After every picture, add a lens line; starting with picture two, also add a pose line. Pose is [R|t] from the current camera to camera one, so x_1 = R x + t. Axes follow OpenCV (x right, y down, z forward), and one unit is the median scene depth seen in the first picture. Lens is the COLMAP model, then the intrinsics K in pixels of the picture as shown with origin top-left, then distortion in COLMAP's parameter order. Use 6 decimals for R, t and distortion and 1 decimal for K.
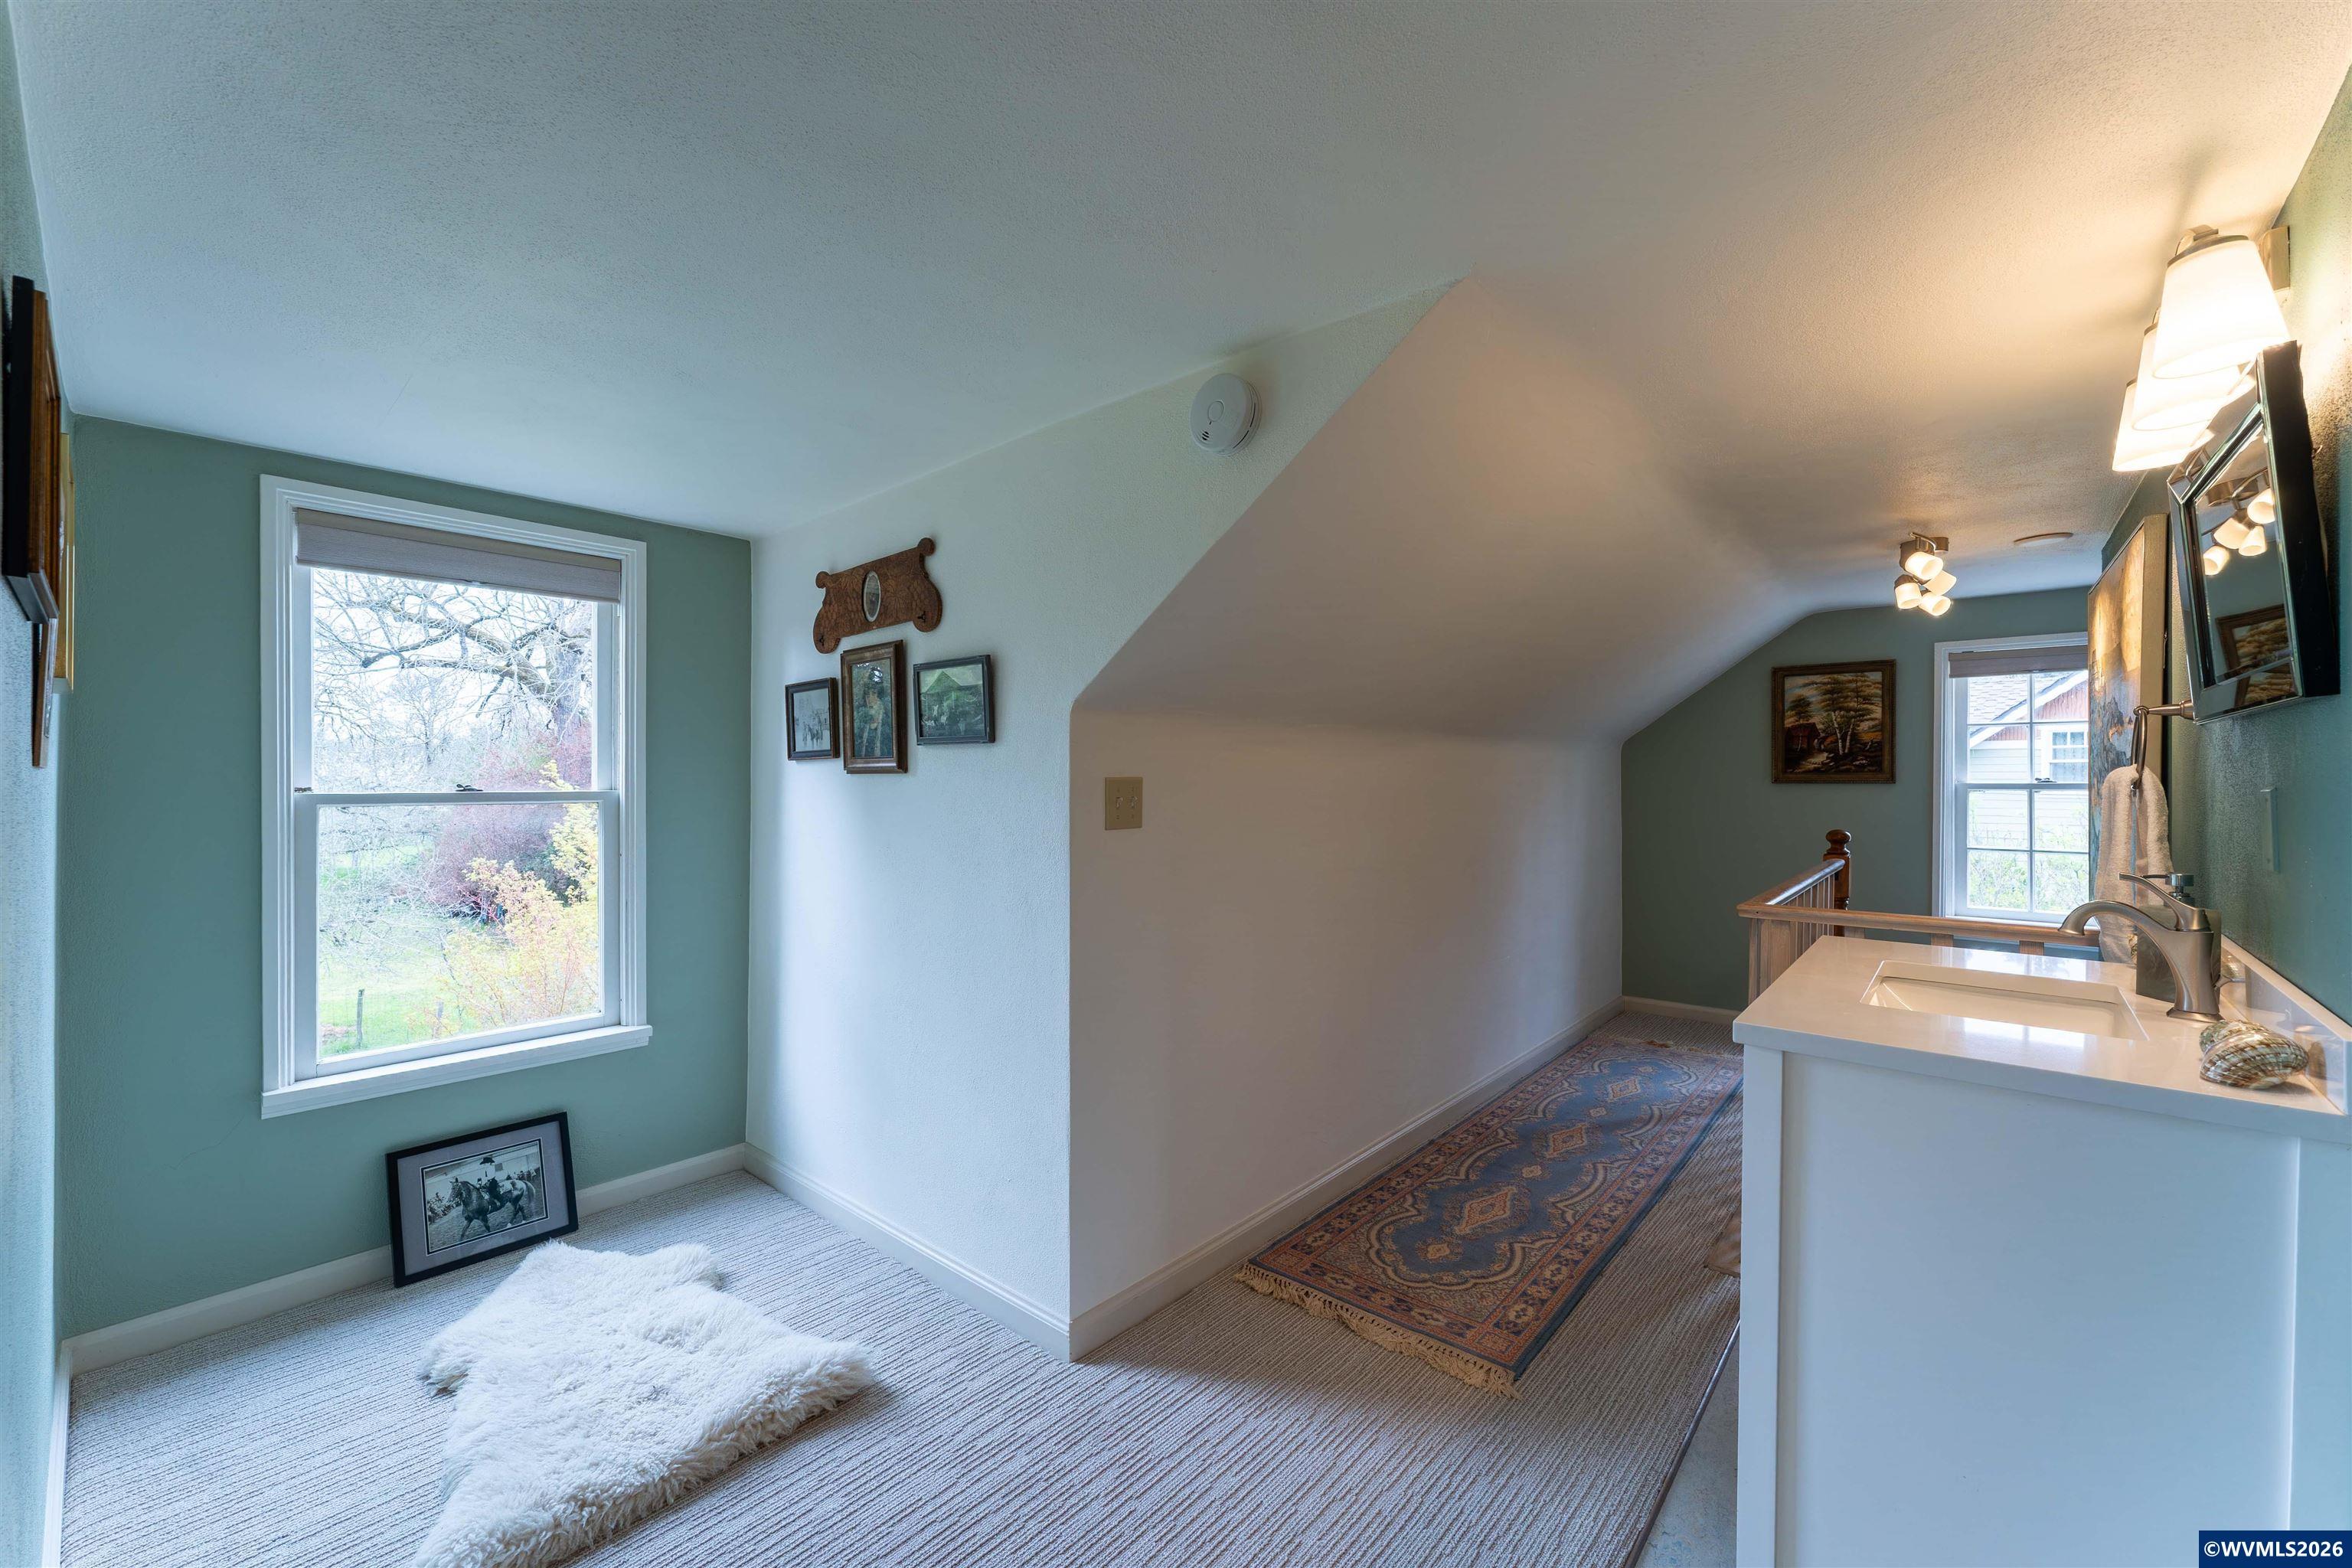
lens RADIAL K [[955.7, 0, 1171.9], [0, 955.7, 790.5], [0, 0, 1]] dist [-0.001146, -0.000333]
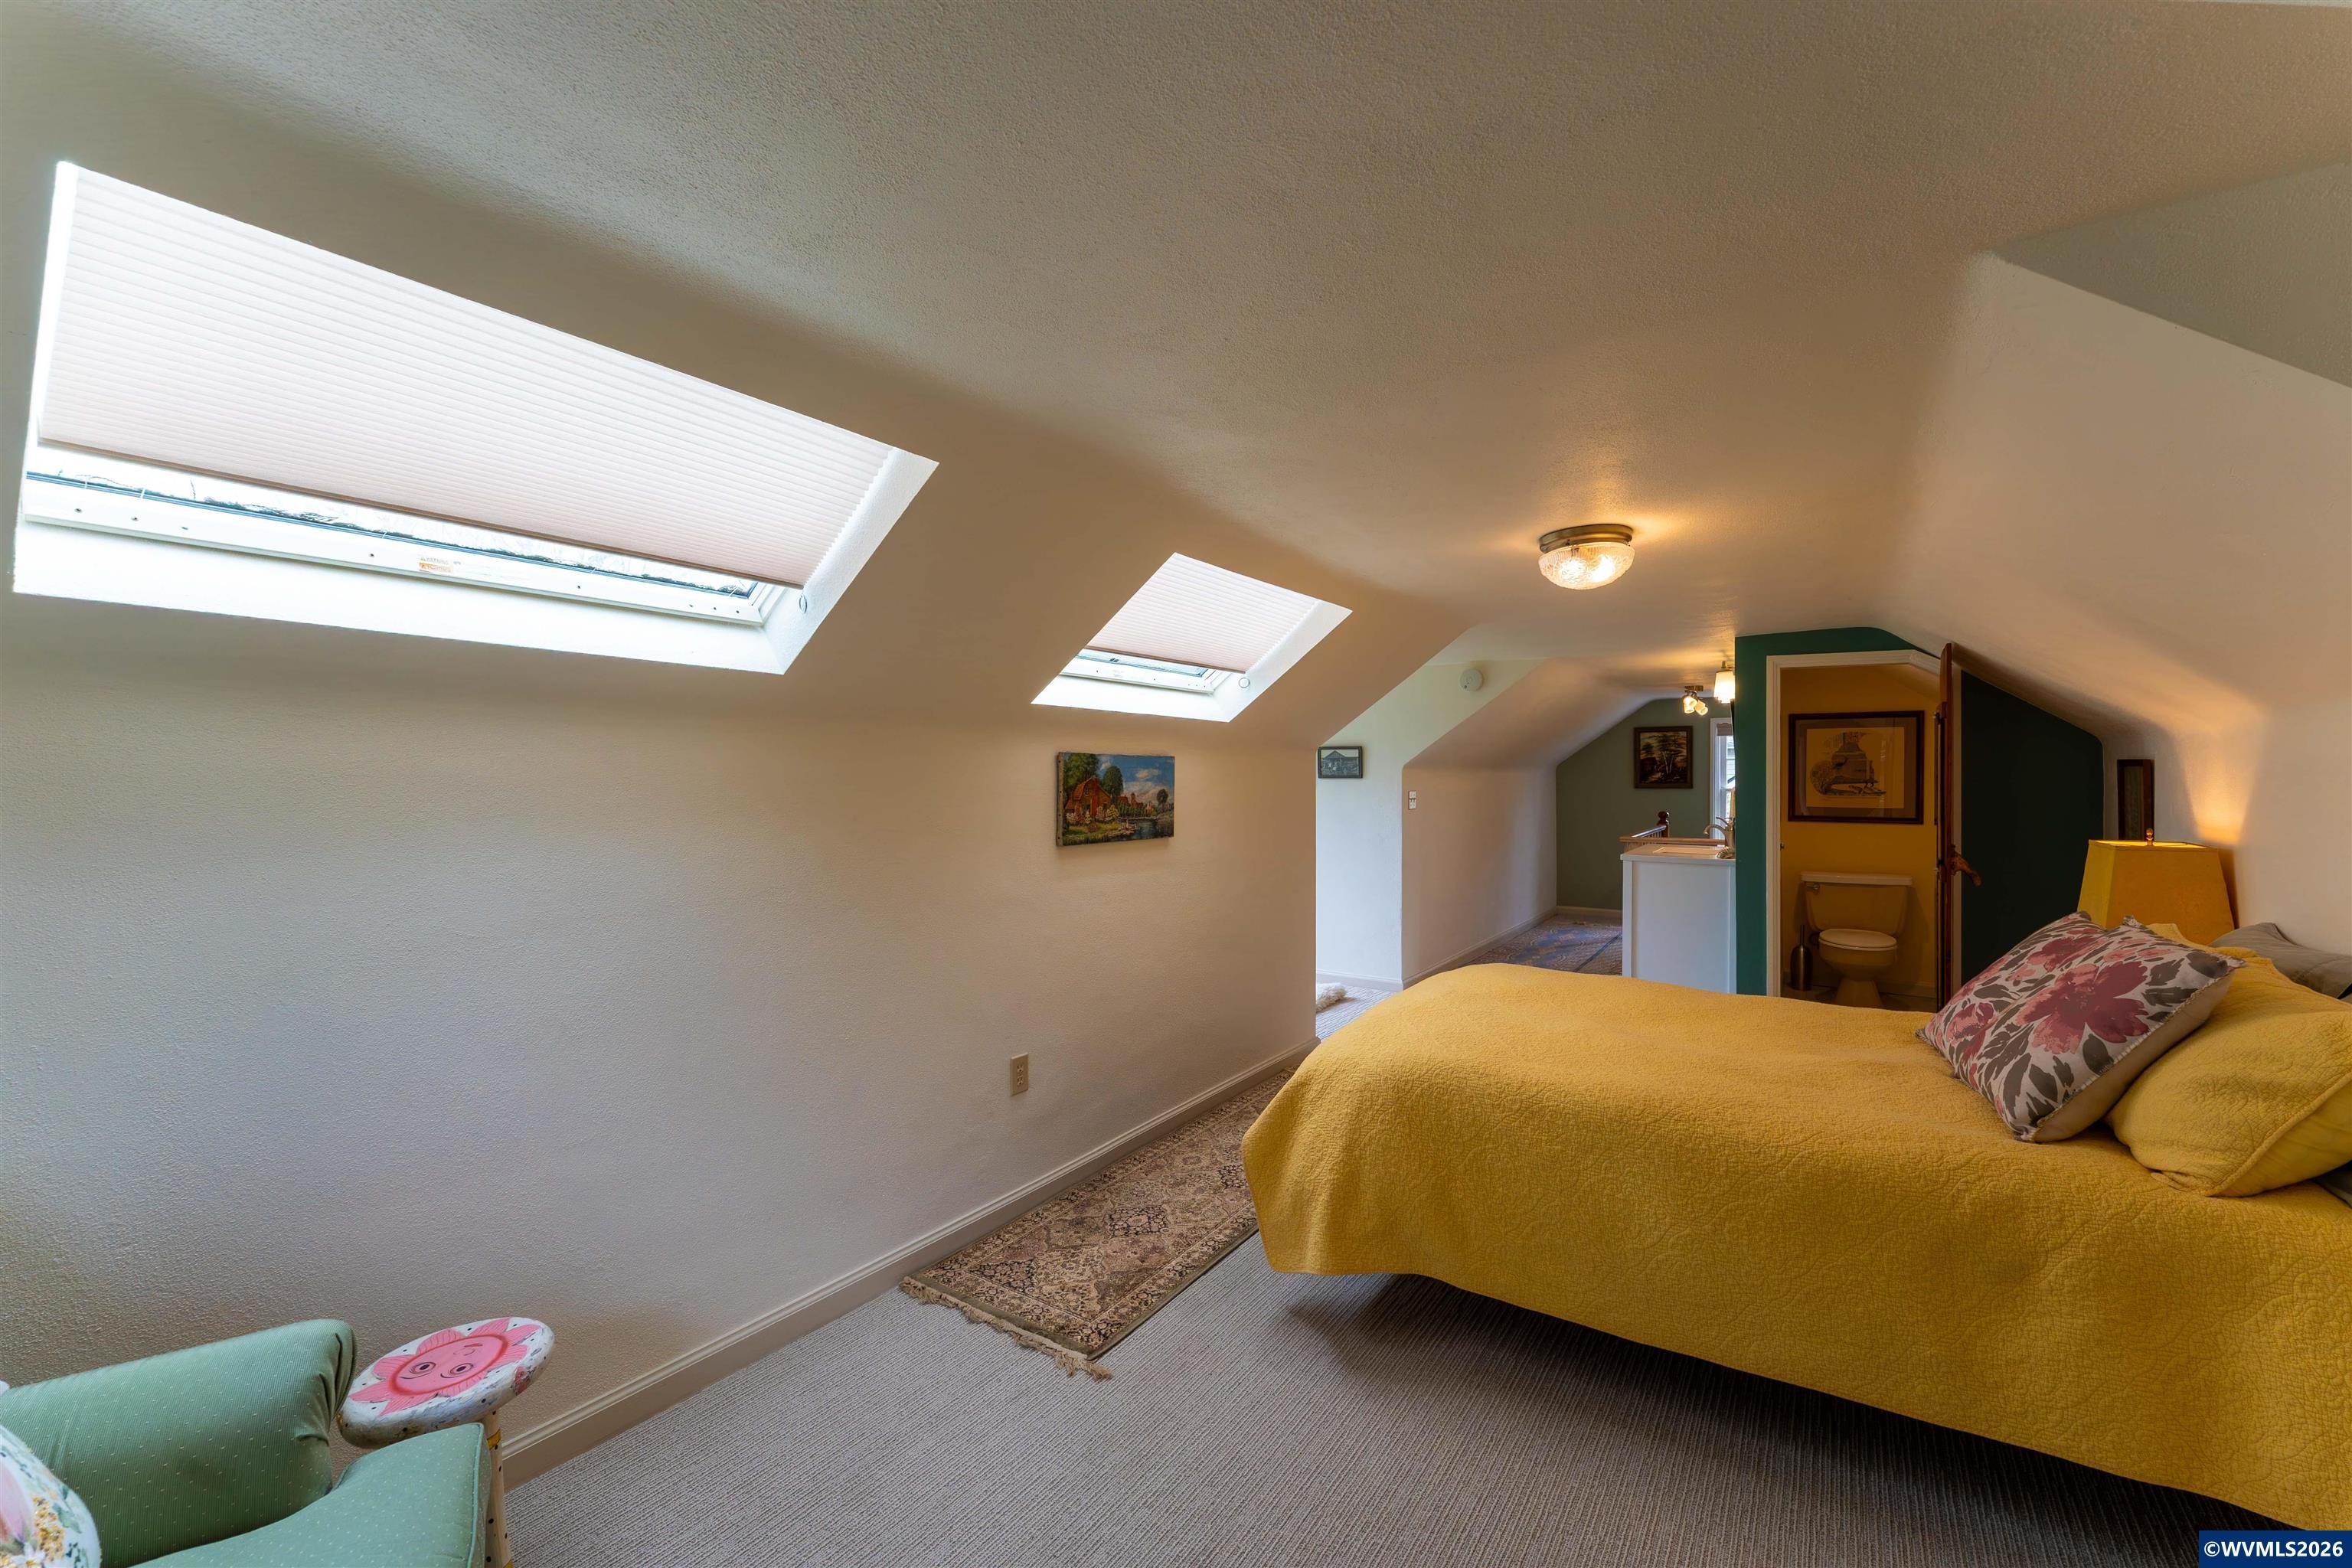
lens RADIAL K [[974.6, 0, 1164.0], [0, 974.6, 782.5], [0, 0, 1]] dist [-0.001710, -0.000321]
pose [[0.994425, -0.000905, 0.105441, -0.639098], [0.001291, 0.999993, -0.003587, -0.016638], [-0.105437, 0.003703, 0.994419, -1.046349]]
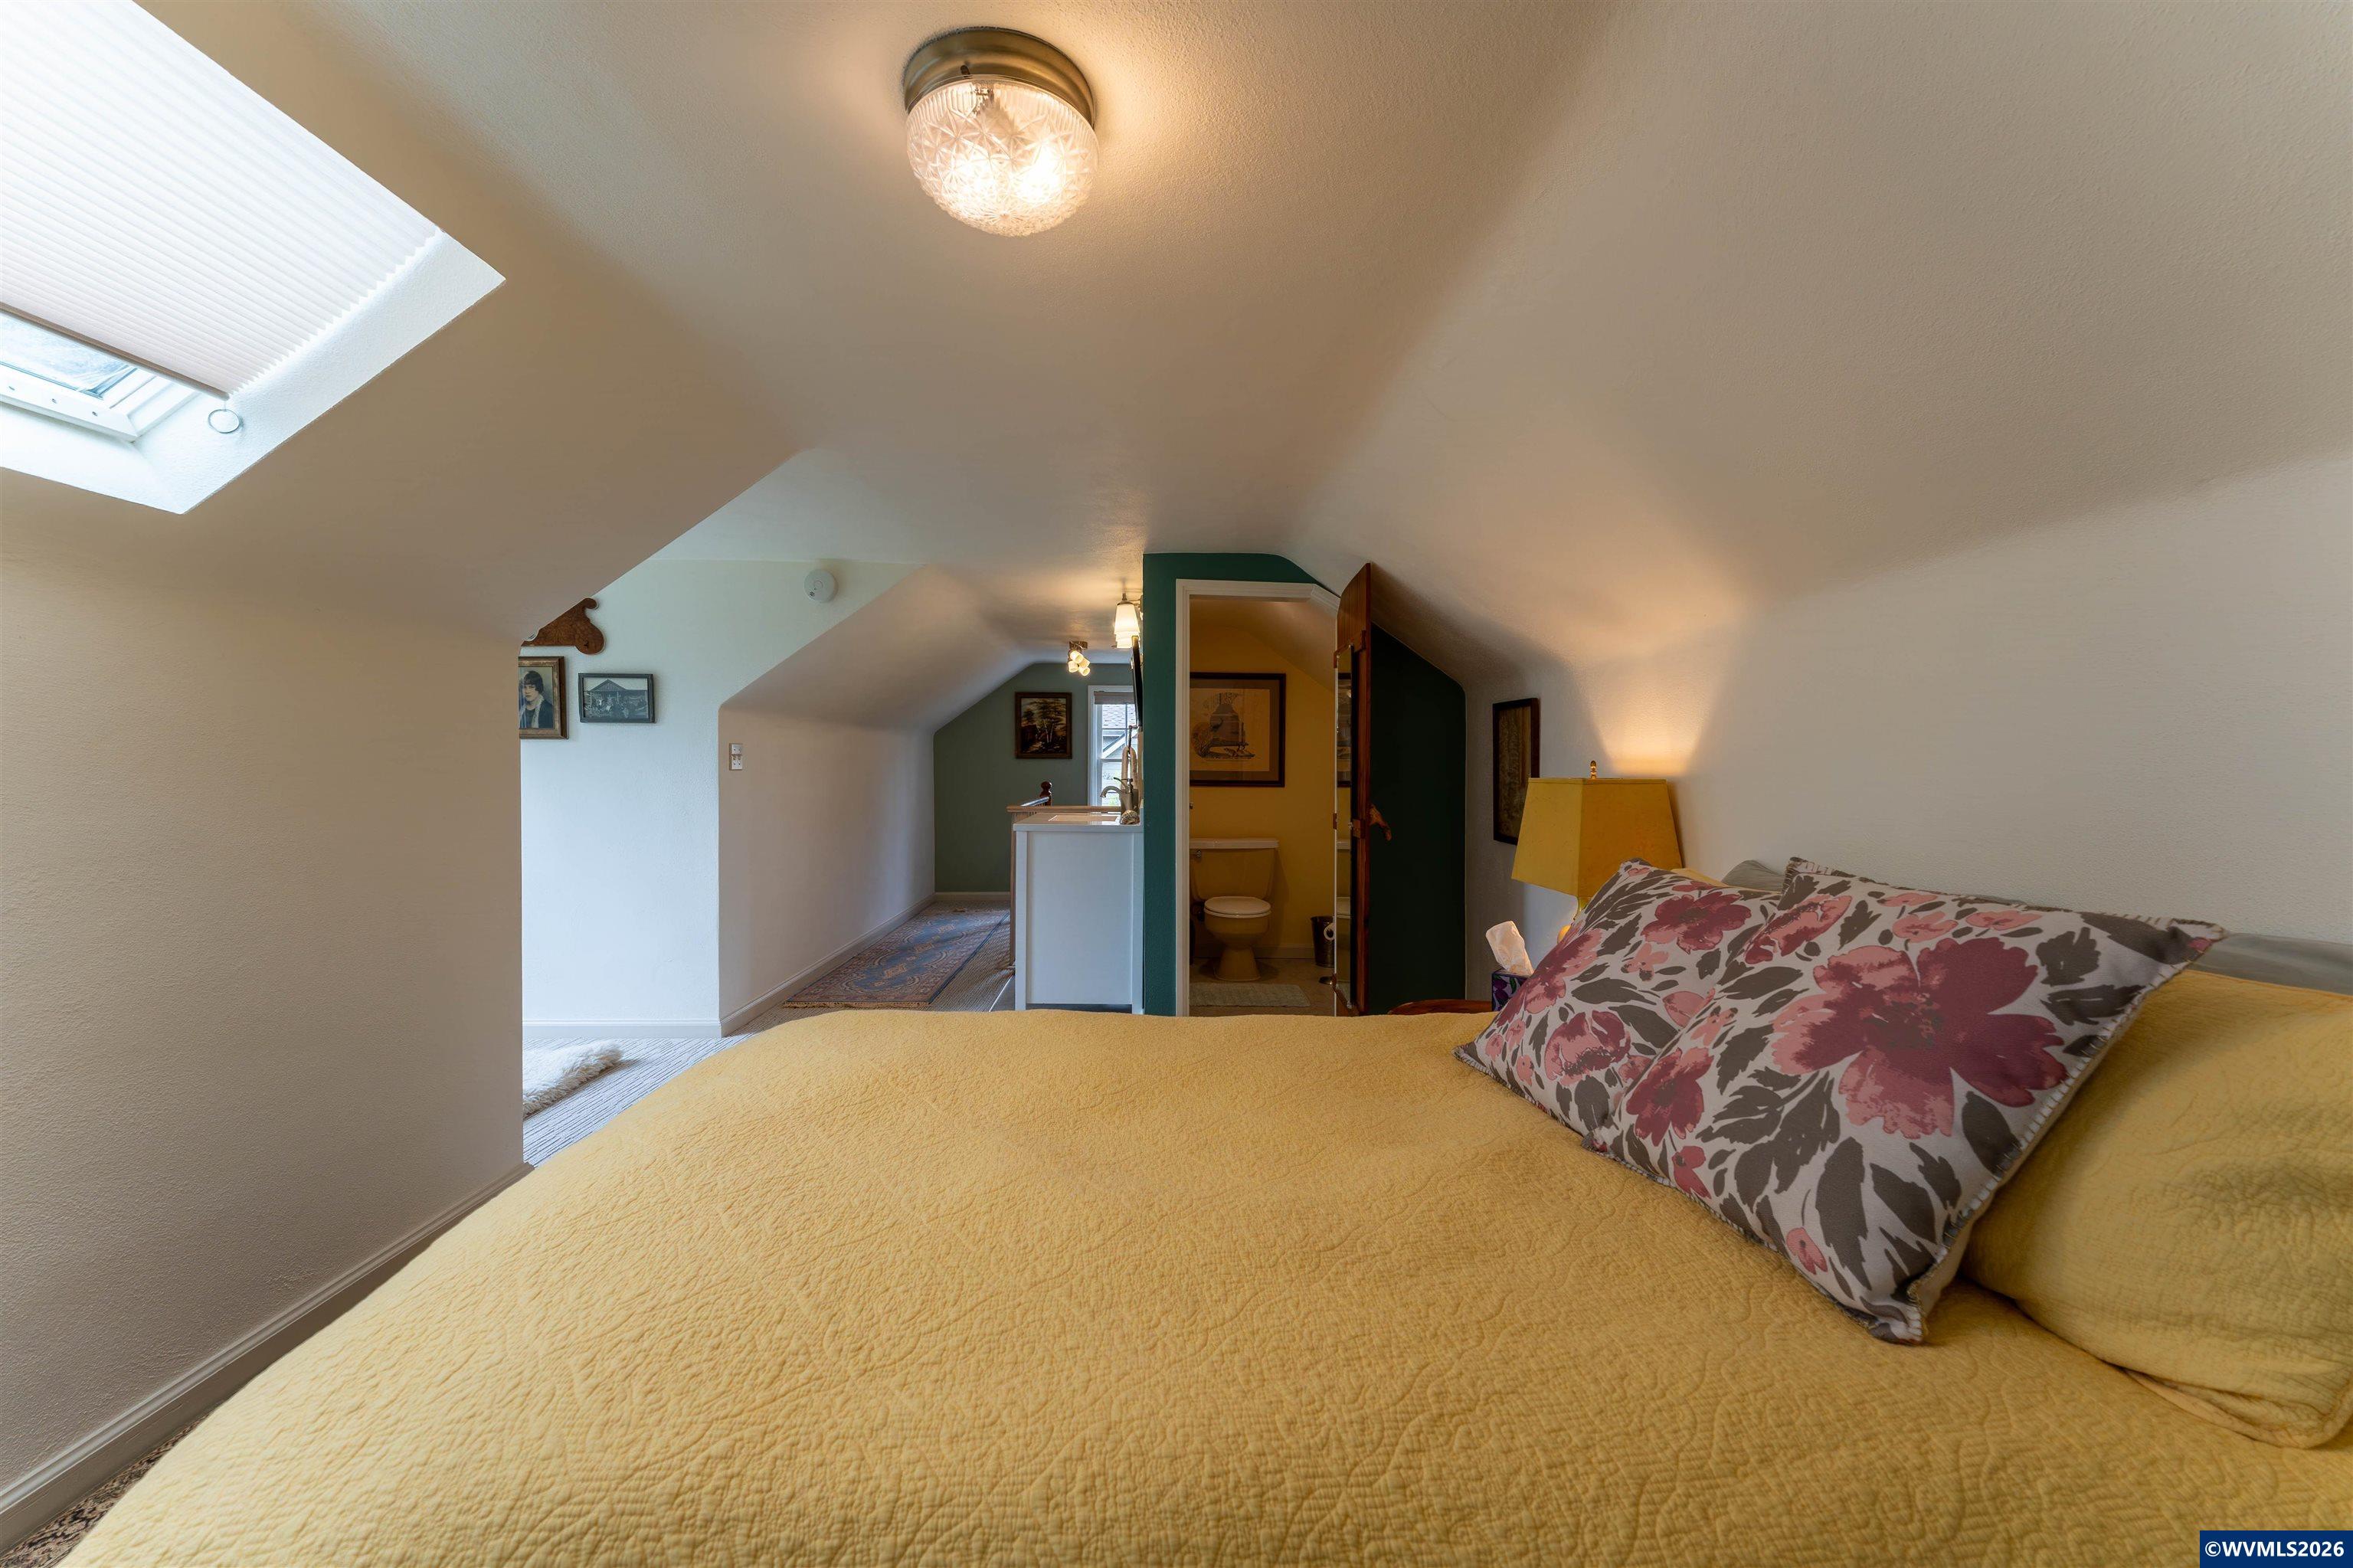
lens RADIAL K [[956.1, 0, 1172.4], [0, 956.1, 790.5], [0, 0, 1]] dist [-0.001146, -0.000333]
pose [[0.742085, -0.010681, 0.670221, -0.415051], [0.001549, 0.999898, 0.014220, 0.033190], [-0.670304, -0.009514, 0.742025, -0.615214]]
